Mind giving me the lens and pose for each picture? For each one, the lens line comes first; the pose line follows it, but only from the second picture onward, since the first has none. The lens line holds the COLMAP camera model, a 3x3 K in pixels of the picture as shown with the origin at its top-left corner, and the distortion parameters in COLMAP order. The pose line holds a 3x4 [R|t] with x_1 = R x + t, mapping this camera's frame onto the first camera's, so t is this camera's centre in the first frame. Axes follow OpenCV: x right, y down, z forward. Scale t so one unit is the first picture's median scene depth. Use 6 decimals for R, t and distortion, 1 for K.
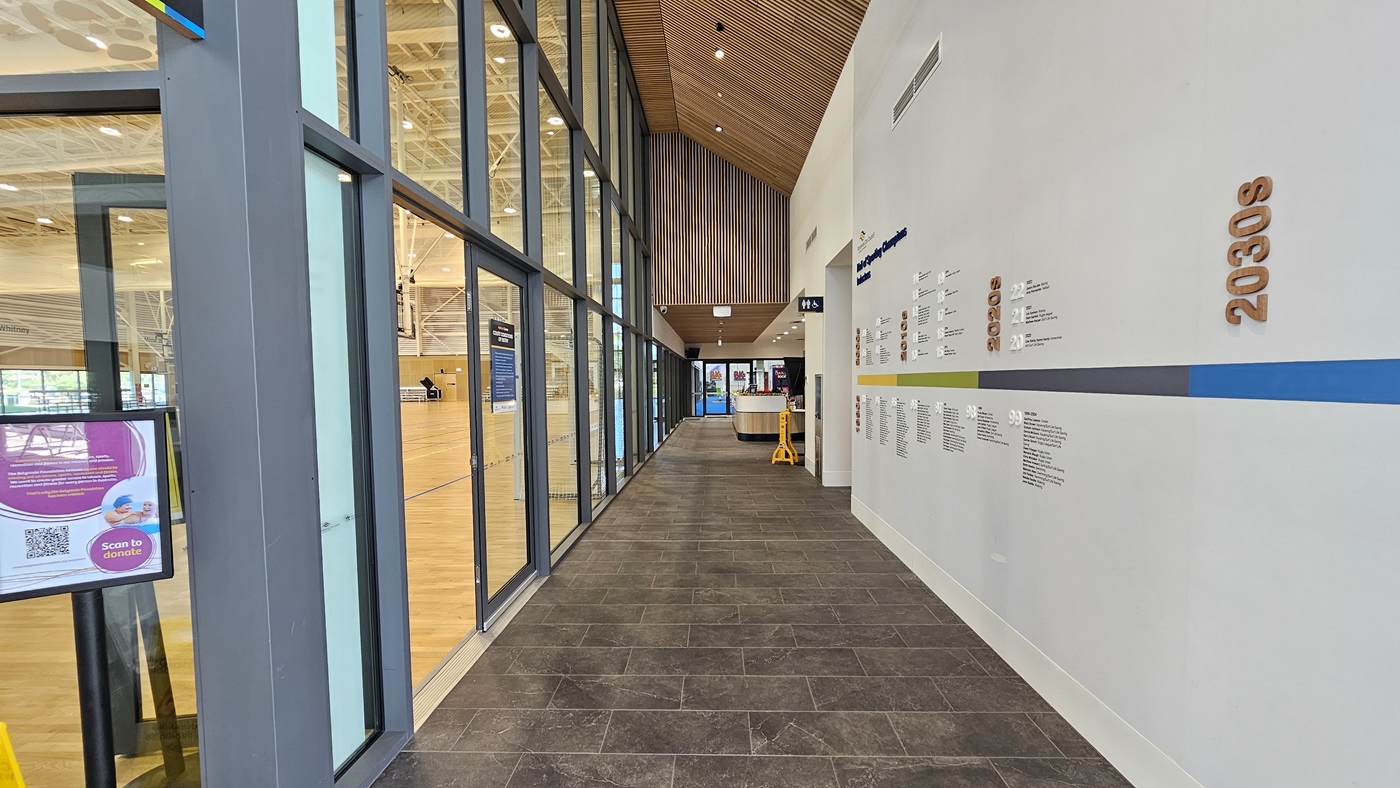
lens RADIAL K [[574.0, 0, 697.4], [0, 574.0, 411.9], [0, 0, 1]] dist [-0.001914, -0.000246]
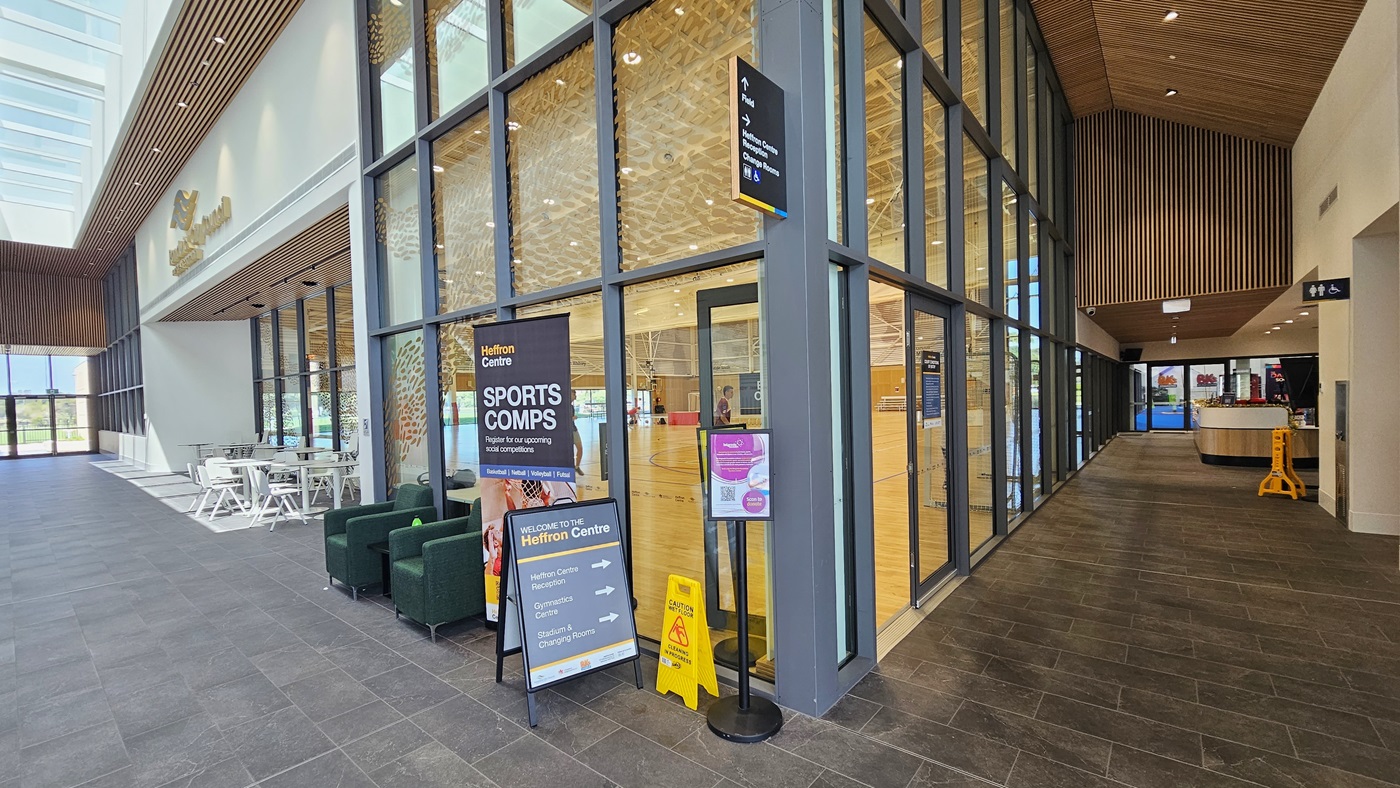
lens RADIAL K [[574.0, 0, 697.4], [0, 574.0, 411.9], [0, 0, 1]] dist [-0.001914, -0.000246]
pose [[0.792626, 0.003340, -0.609699, -0.000022], [-0.013259, 0.999843, -0.011759, -0.007718], [0.609564, 0.017405, 0.792546, -0.150933]]
